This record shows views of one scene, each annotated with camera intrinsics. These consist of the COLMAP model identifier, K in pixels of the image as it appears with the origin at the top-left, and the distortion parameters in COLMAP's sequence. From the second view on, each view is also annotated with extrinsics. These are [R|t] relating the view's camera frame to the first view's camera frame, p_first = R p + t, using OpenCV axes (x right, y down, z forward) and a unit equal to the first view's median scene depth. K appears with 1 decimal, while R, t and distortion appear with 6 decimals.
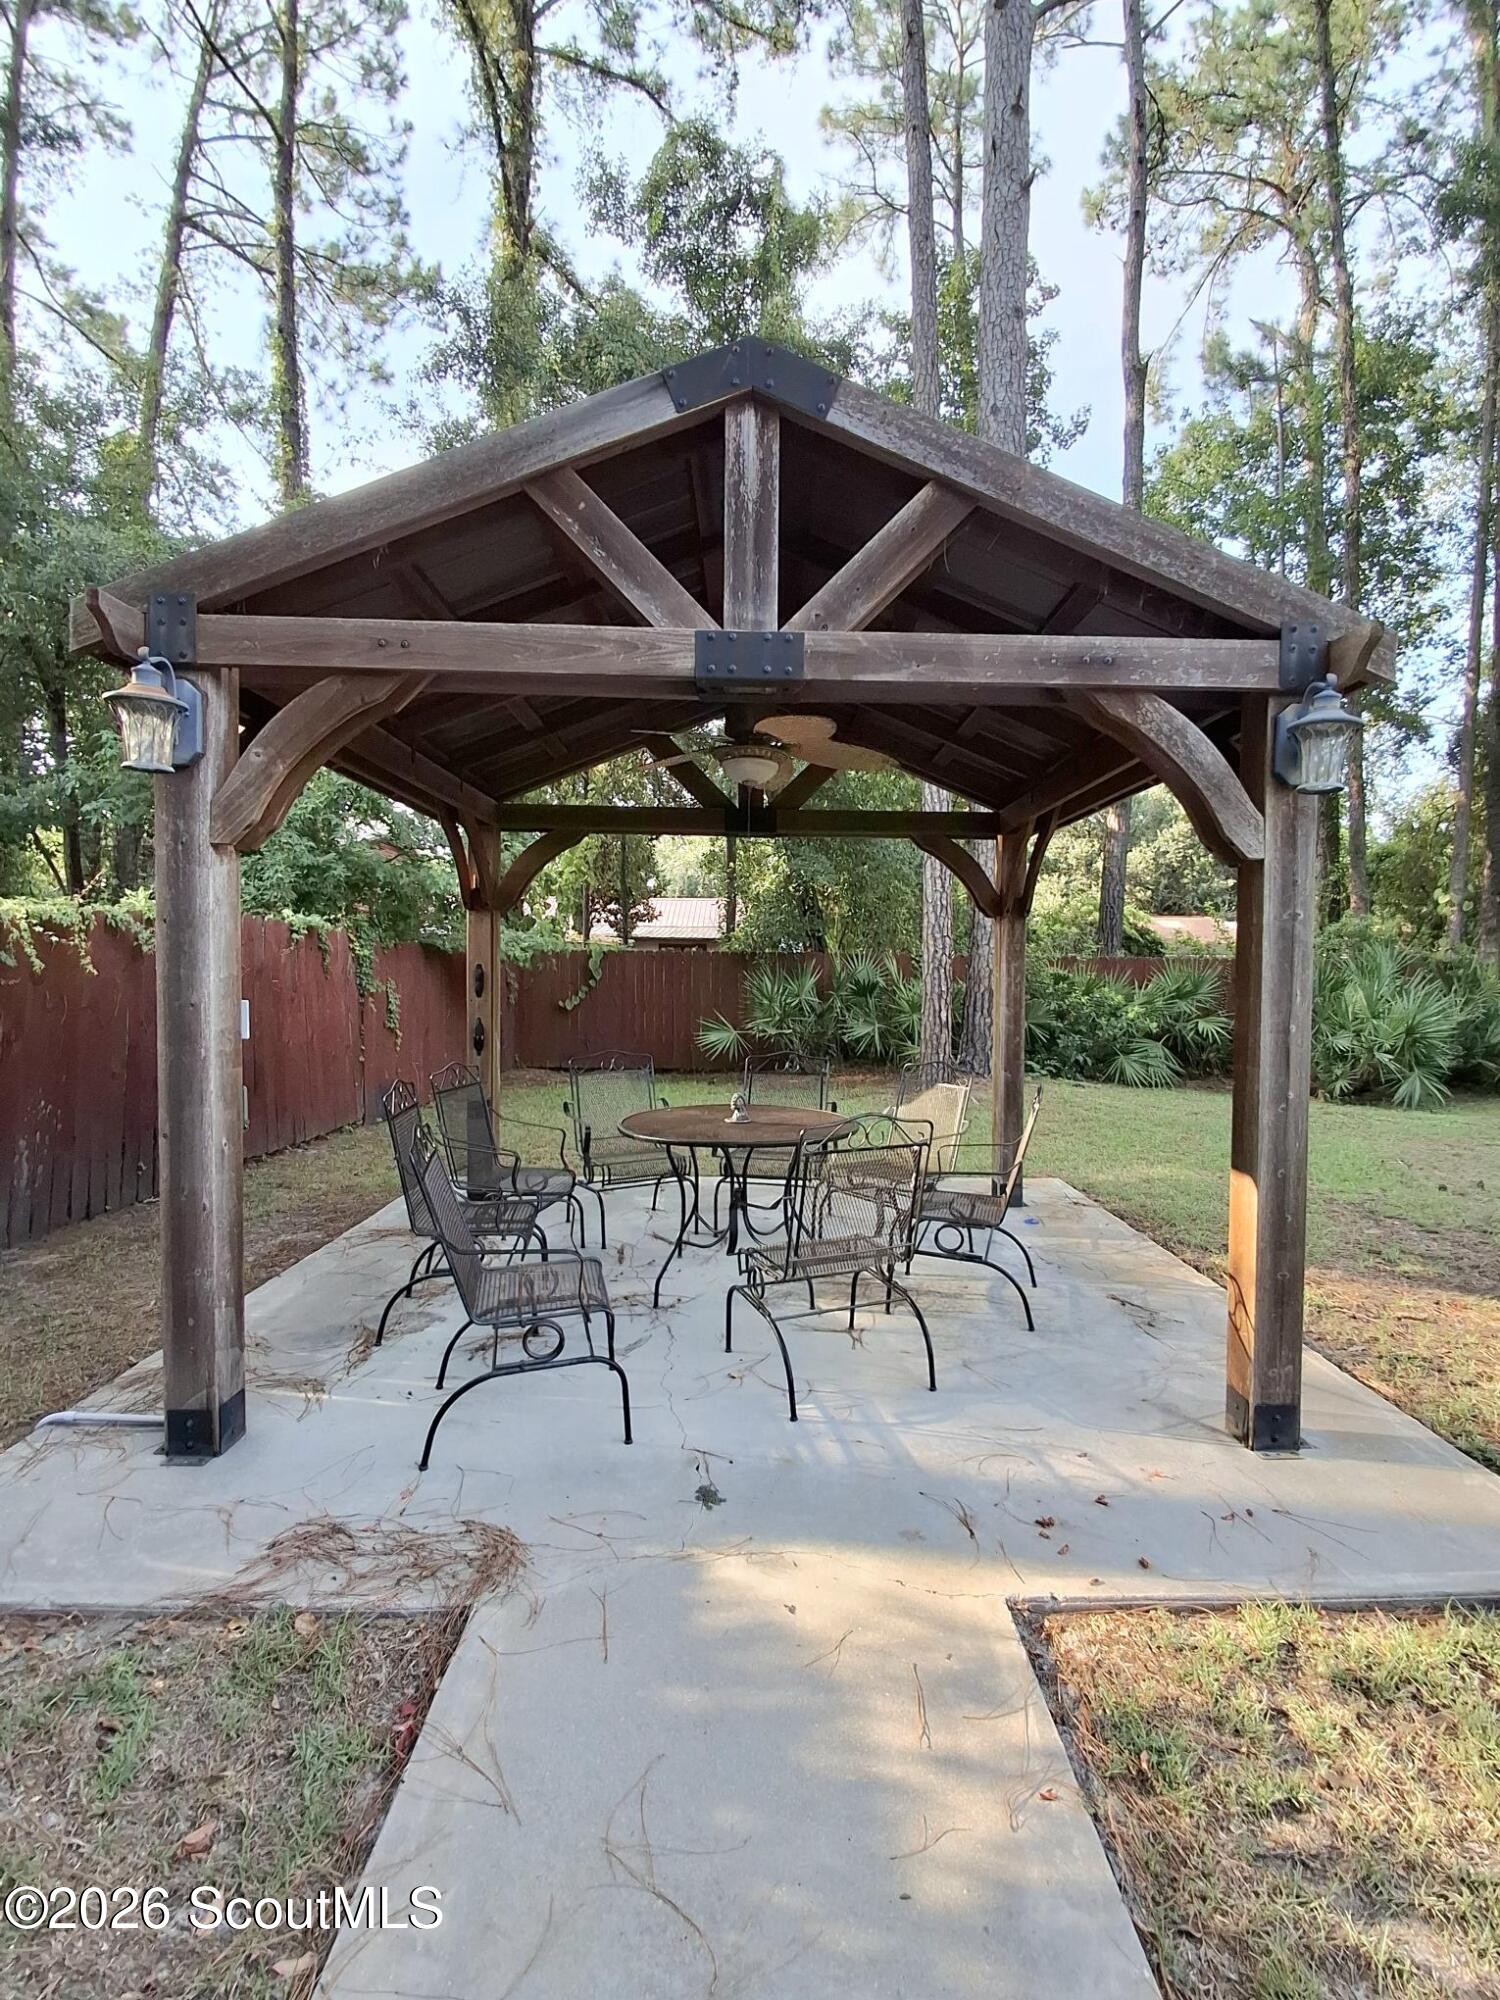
lens RADIAL K [[926.5, 0, 779.5], [0, 926.5, 1006.2], [0, 0, 1]] dist [0.000335, -0.015309]
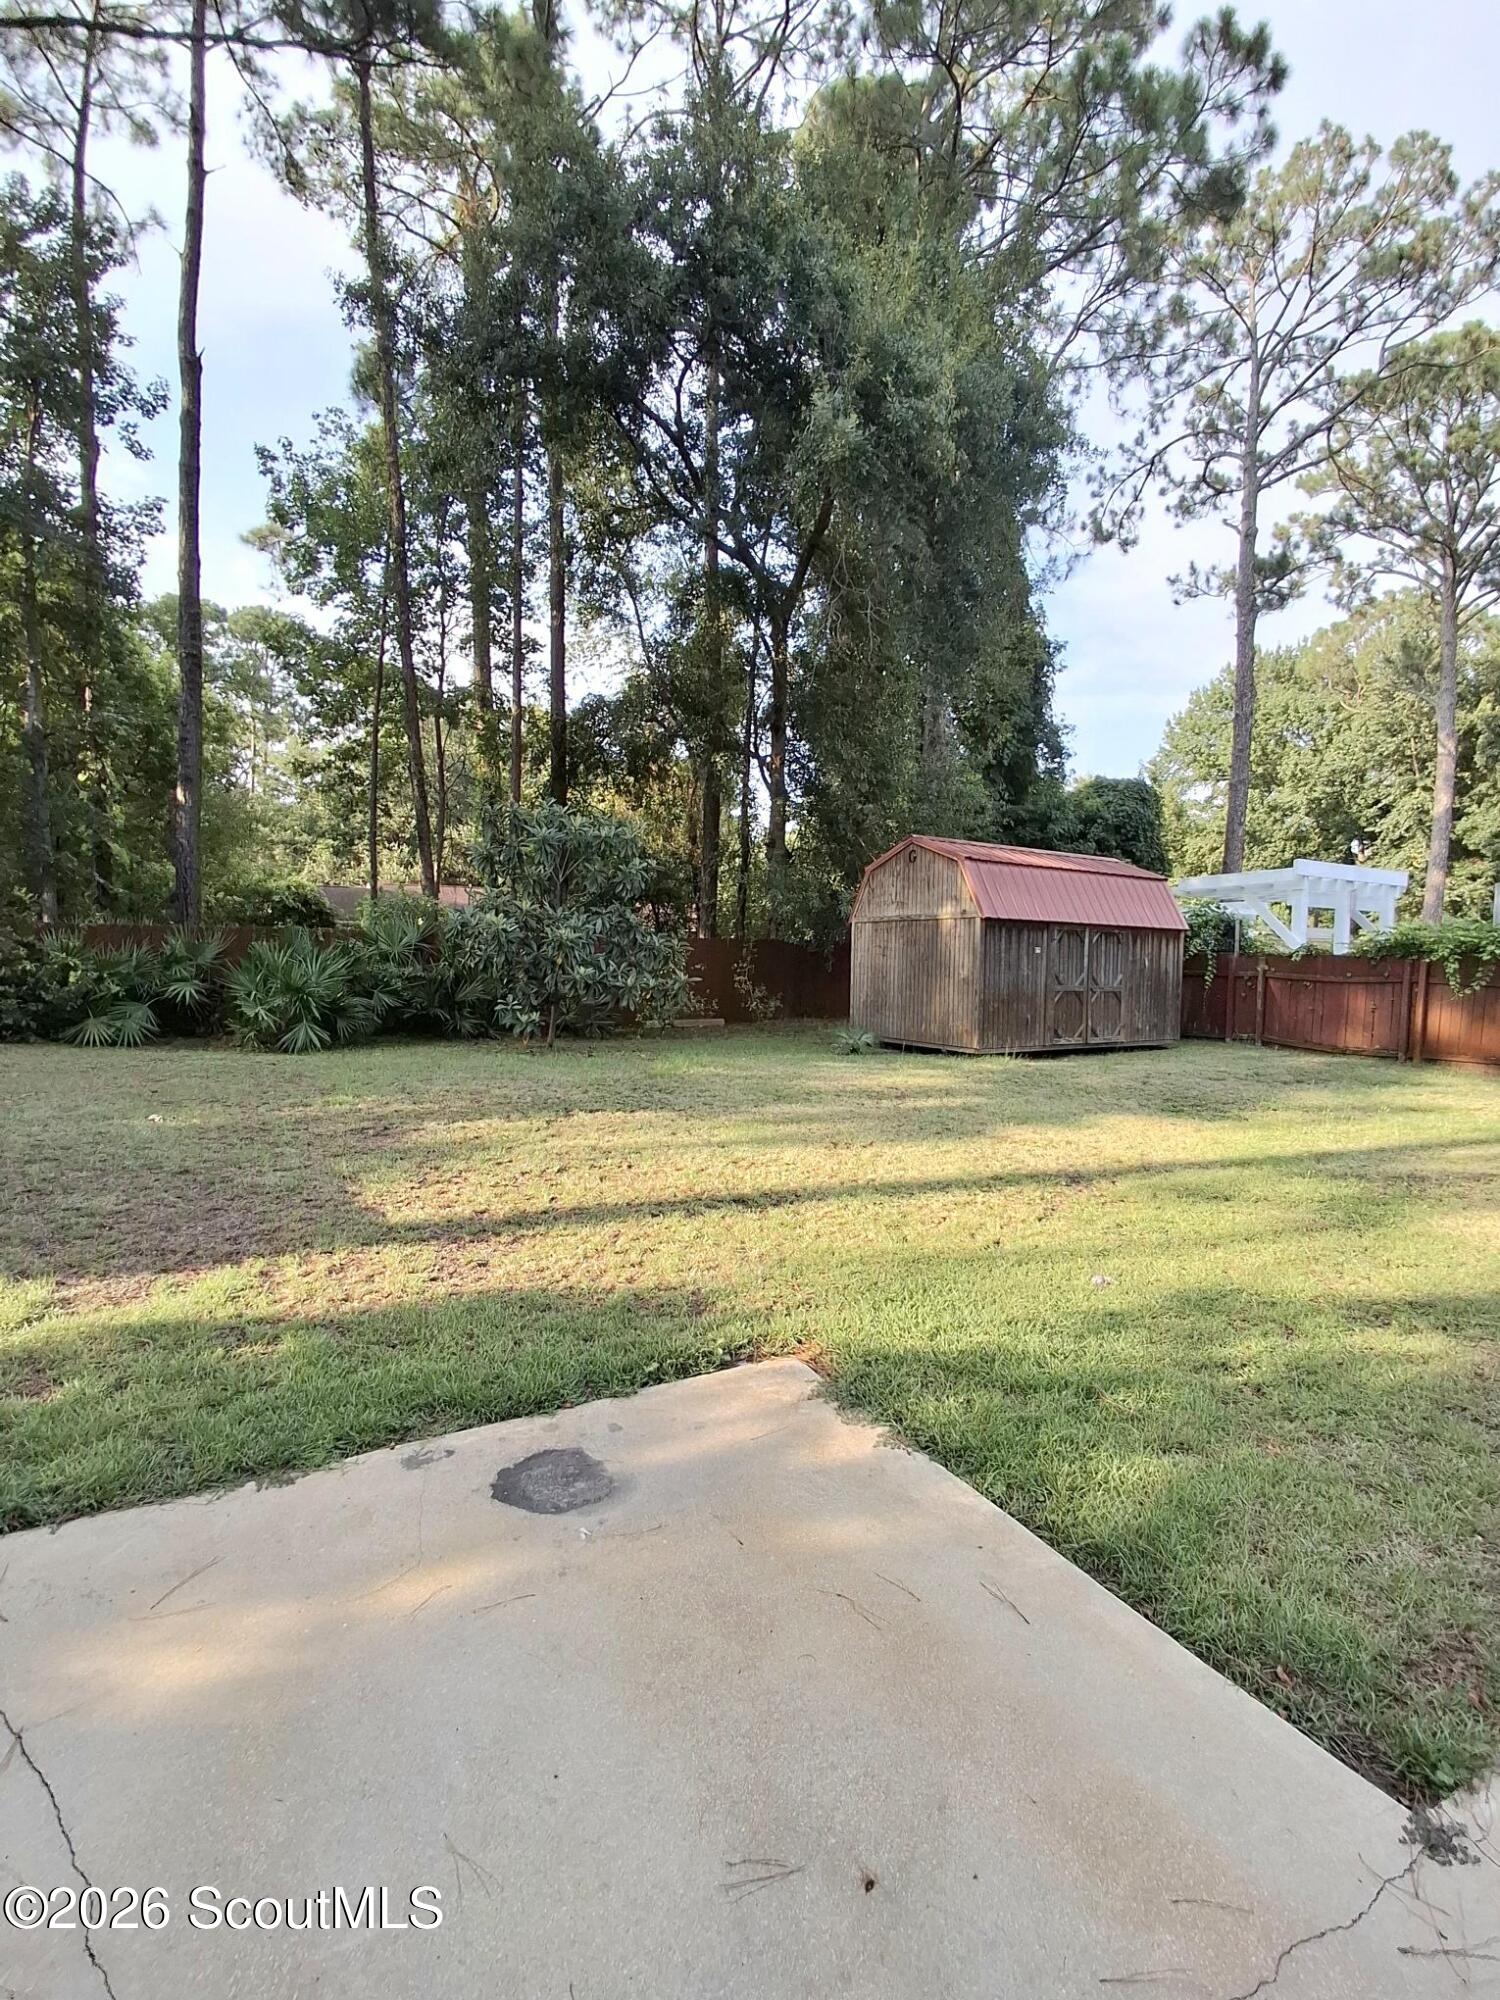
lens RADIAL K [[928.1, 0, 785.4], [0, 928.1, 1006.7], [0, 0, 1]] dist [0.001338, -0.015286]
pose [[0.861759, -0.032238, 0.506293, 0.999678], [0.015285, 0.999176, 0.037606, 0.024775], [-0.507088, -0.024669, 0.861541, -0.607605]]
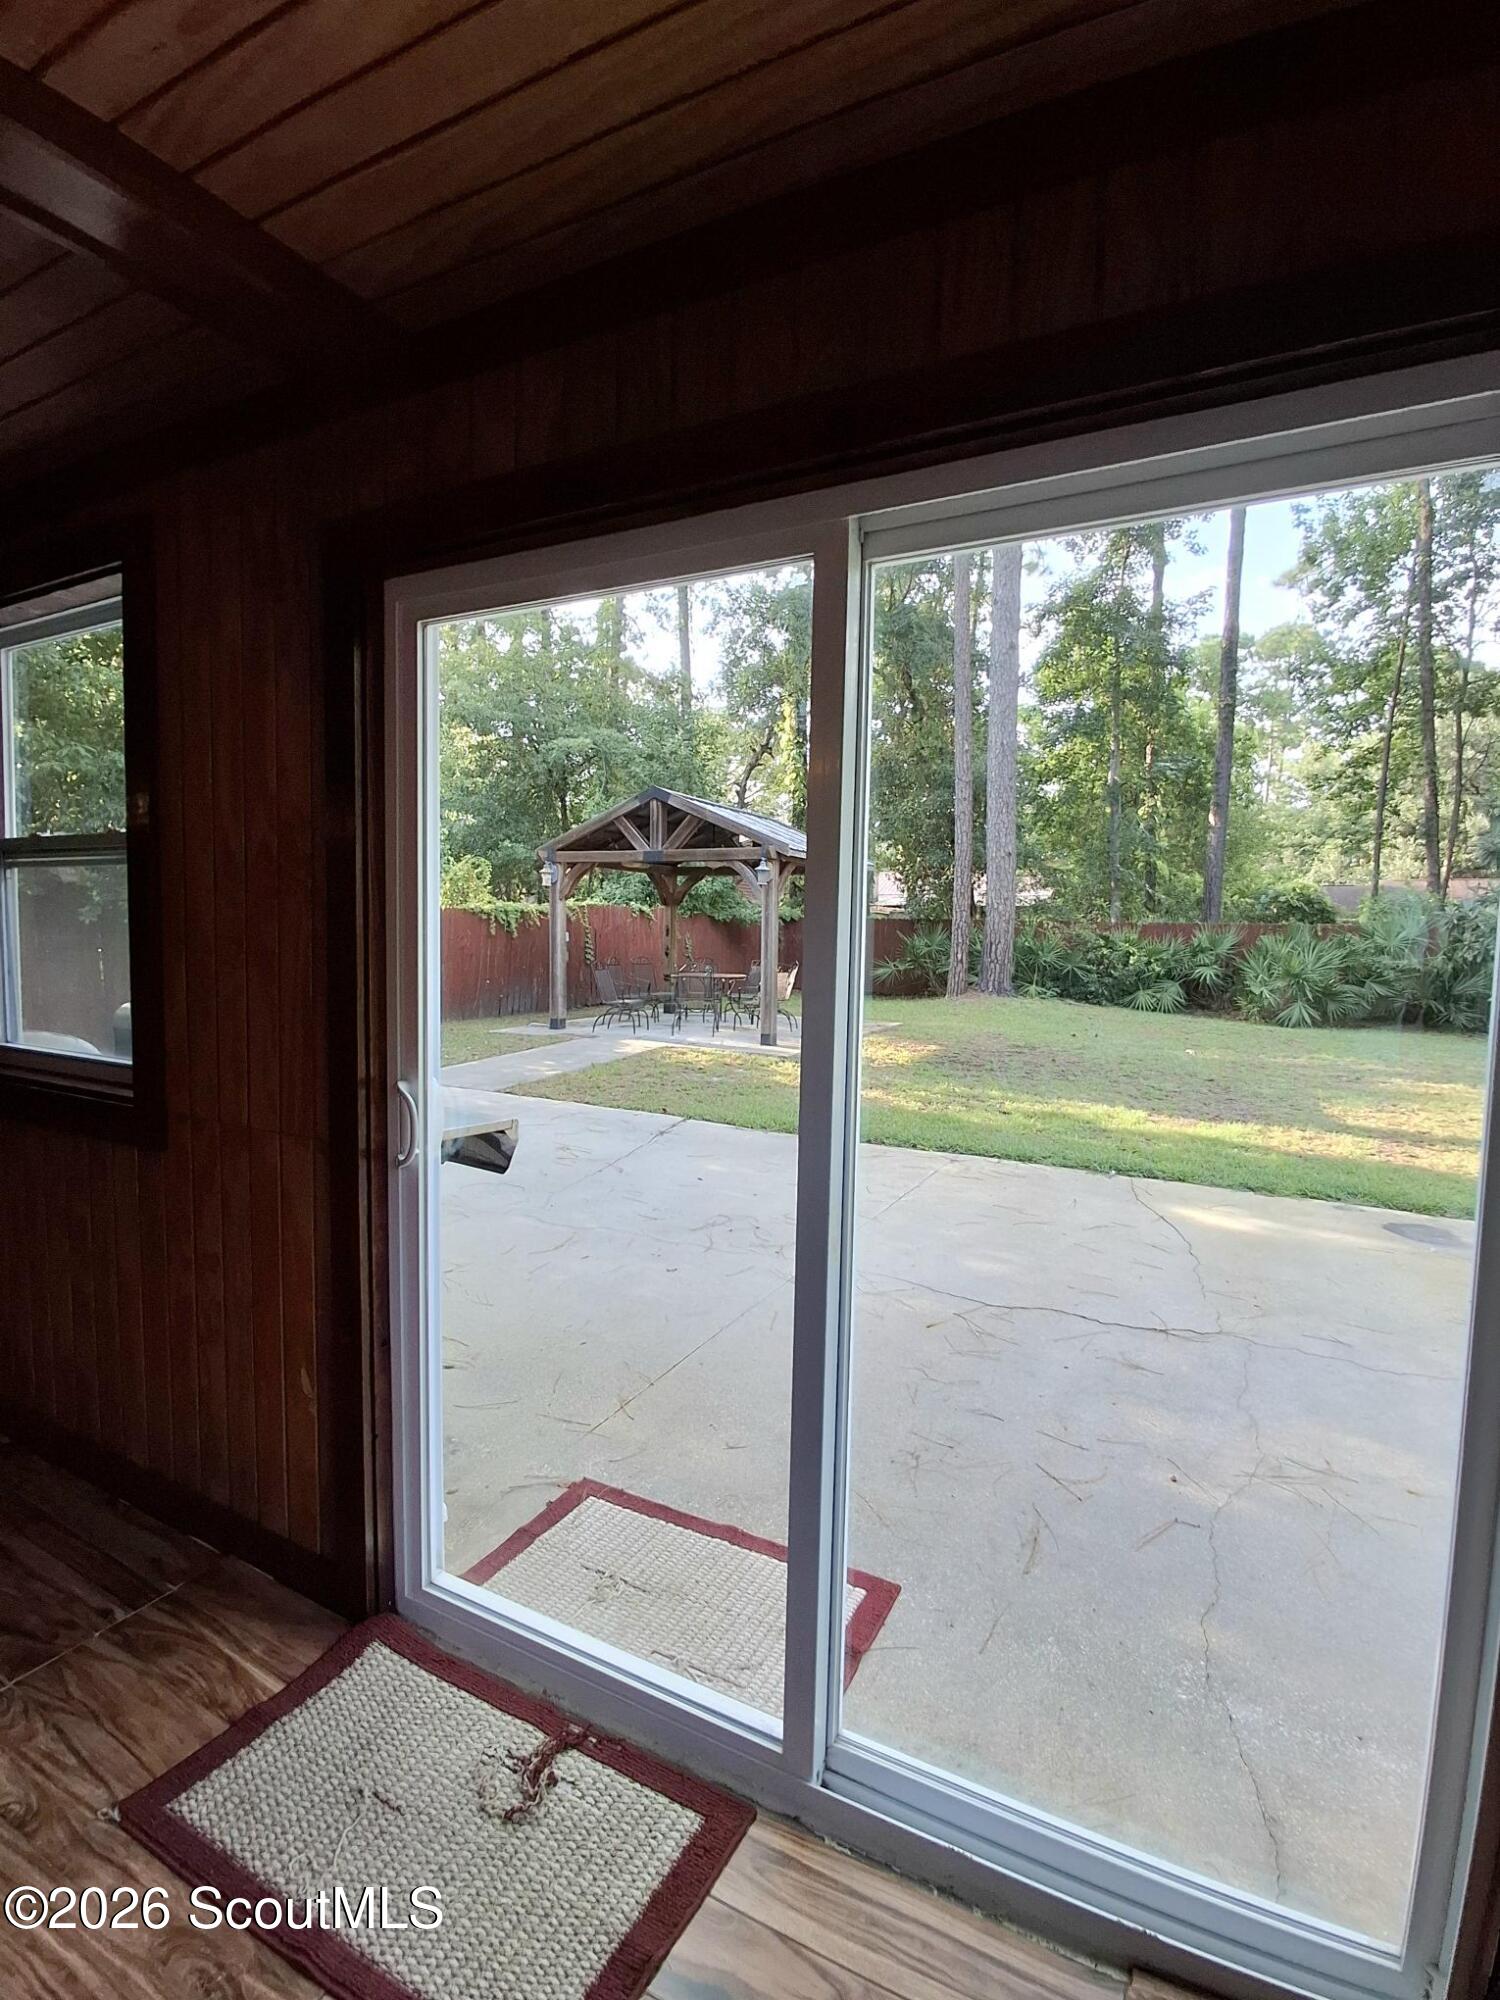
lens RADIAL K [[920.5, 0, 781.4], [0, 920.5, 1001.6], [0, 0, 1]] dist [0.002656, -0.013740]
pose [[0.894668, 0.036332, -0.445251, 0.979686], [-0.022630, 0.999094, 0.036055, 0.059626], [0.446157, -0.022181, 0.894680, -1.055808]]
